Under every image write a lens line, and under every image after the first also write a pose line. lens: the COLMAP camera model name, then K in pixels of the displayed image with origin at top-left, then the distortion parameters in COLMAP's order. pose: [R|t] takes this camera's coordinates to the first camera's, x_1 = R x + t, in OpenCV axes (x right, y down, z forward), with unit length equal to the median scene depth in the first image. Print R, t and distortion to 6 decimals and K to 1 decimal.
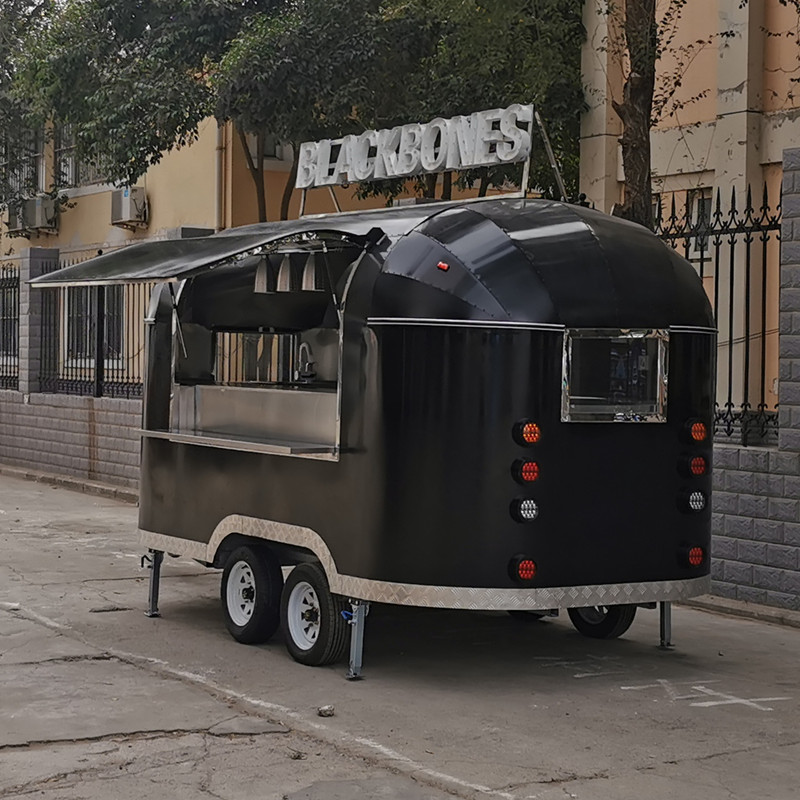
lens RADIAL K [[1977.5, 0, 400.0], [0, 1977.5, 400.0], [0, 0, 1]] dist [0.069277, 0.352177]
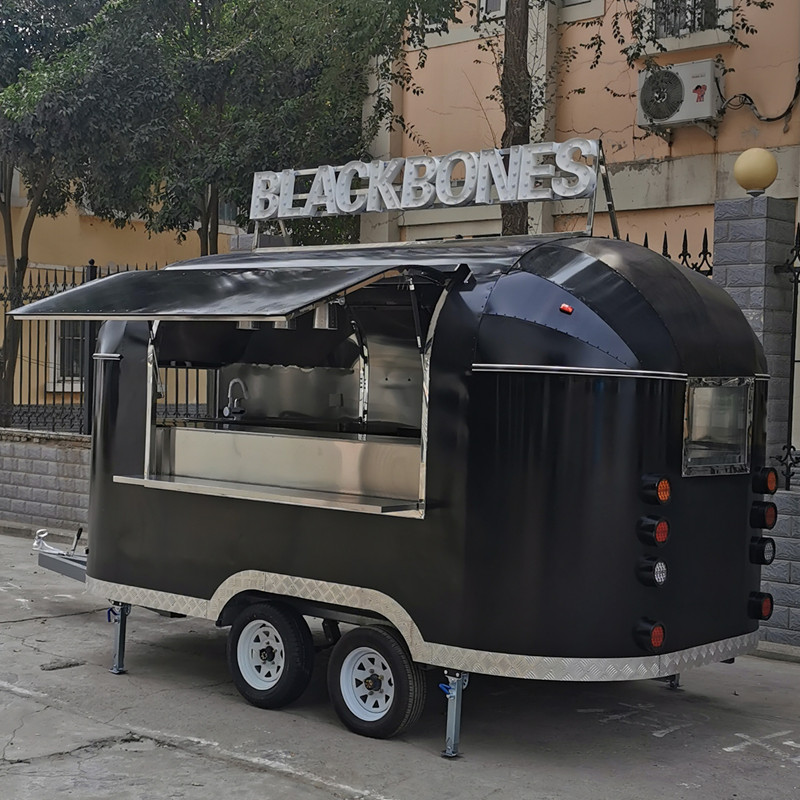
lens RADIAL K [[1513.8, 0, 399.4], [0, 1513.8, 458.0], [0, 0, 1]] dist [0.050408, -0.117517]
pose [[0.957282, -0.009454, 0.289000, -0.221010], [-0.001979, 0.999228, 0.039243, -0.022475], [-0.289148, -0.038139, 0.956524, 0.301923]]
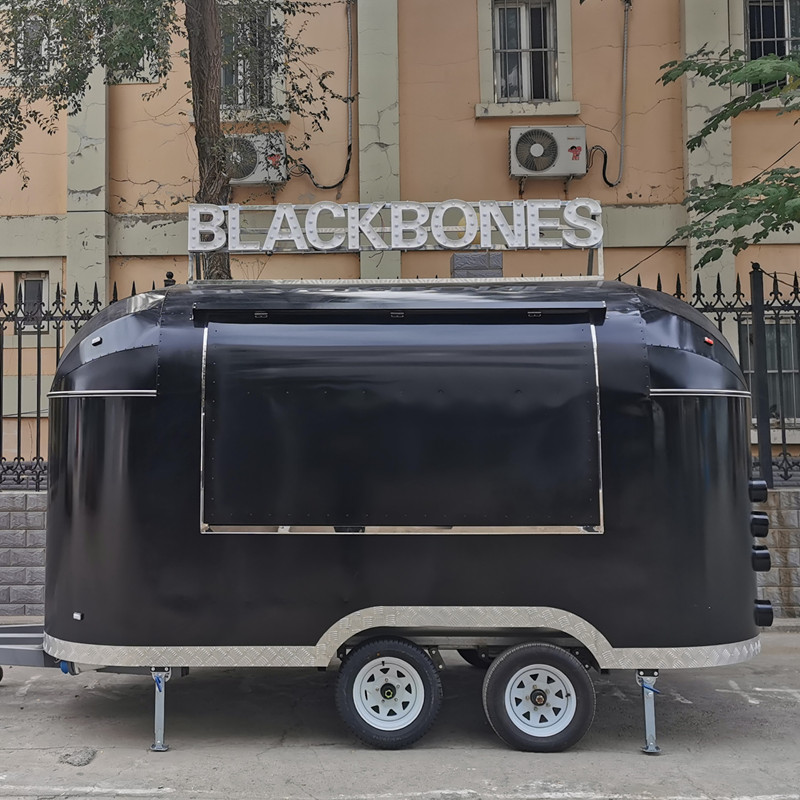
lens RADIAL K [[1249.4, 0, 400.1], [0, 1249.4, 359.2], [0, 0, 1]] dist [0.281793, -0.956574]
pose [[0.551064, 0.004008, 0.834454, -0.557926], [0.042003, 0.998588, -0.032534, -0.035975], [-0.833405, 0.052978, 0.550117, 0.661372]]
